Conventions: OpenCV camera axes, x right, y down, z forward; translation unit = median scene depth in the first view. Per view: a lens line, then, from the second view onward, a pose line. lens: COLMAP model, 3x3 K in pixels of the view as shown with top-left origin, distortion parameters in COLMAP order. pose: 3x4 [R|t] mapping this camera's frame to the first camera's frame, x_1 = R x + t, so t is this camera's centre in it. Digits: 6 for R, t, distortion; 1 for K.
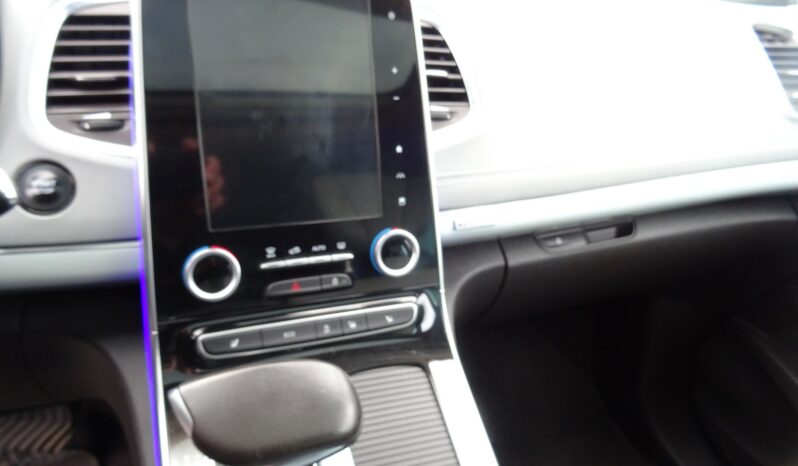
lens RADIAL K [[566.5, 0, 399.9], [0, 566.5, 242.1], [0, 0, 1]] dist [-0.005722, -0.000458]
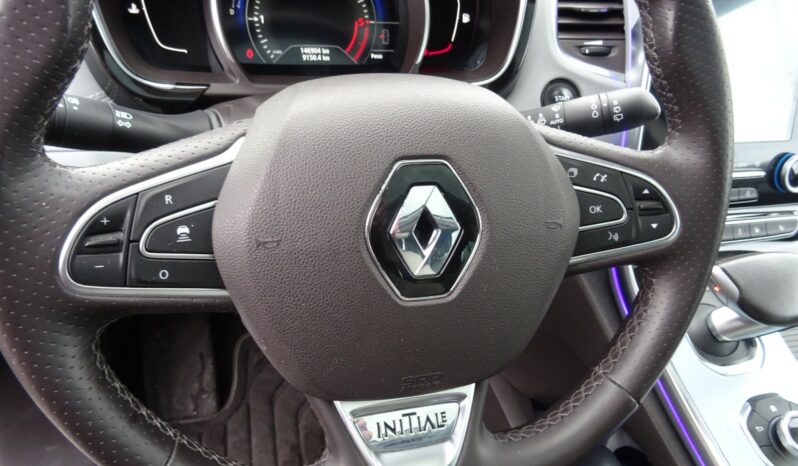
lens RADIAL K [[566.5, 0, 399.0], [0, 566.5, 240.6], [0, 0, 1]] dist [-0.005722, -0.000458]
pose [[0.995229, 0.080441, -0.055210, -0.782292], [-0.070854, 0.984924, 0.157809, 0.029662], [0.067072, -0.153144, 0.985925, -0.261402]]
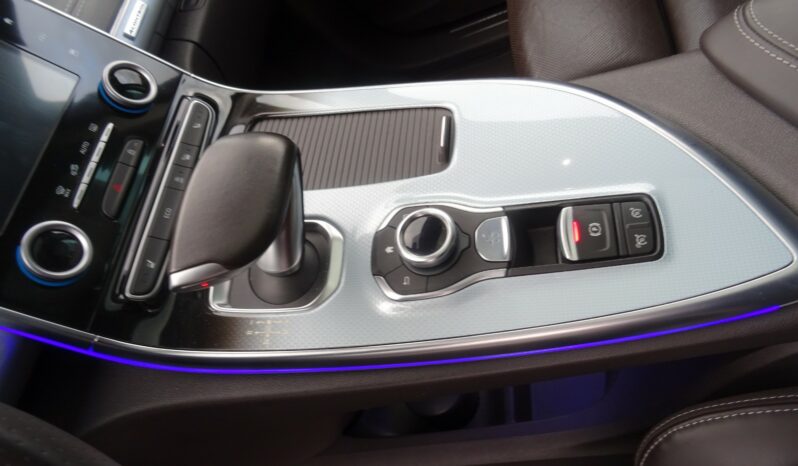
lens RADIAL K [[566.5, 0, 404.2], [0, 566.5, 237.2], [0, 0, 1]] dist [-0.005722, -0.000458]
pose [[0.322968, -0.908276, 0.265944, -0.334824], [0.836663, 0.405356, 0.368348, 0.154674], [-0.442364, 0.103541, 0.890839, 0.021639]]
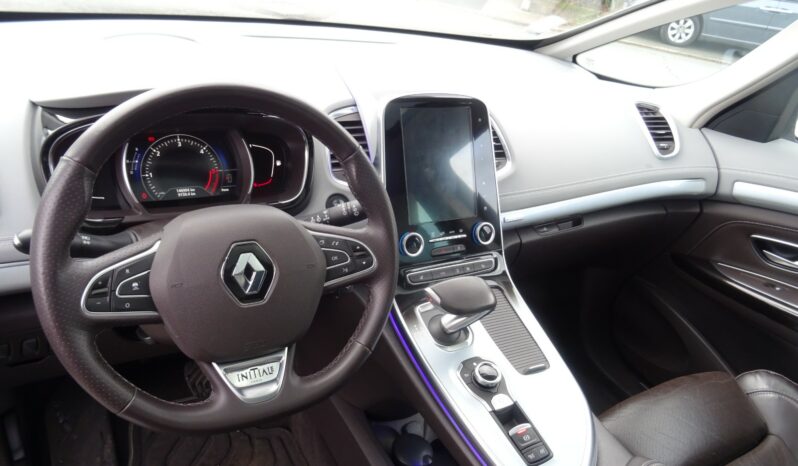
lens RADIAL K [[566.5, 0, 398.4], [0, 566.5, 236.2], [0, 0, 1]] dist [-0.005722, -0.000458]
pose [[0.987154, -0.033426, 0.156237, -0.653293], [0.037792, 0.998971, -0.025063, 0.069070], [-0.155238, 0.030646, 0.987402, -1.009663]]
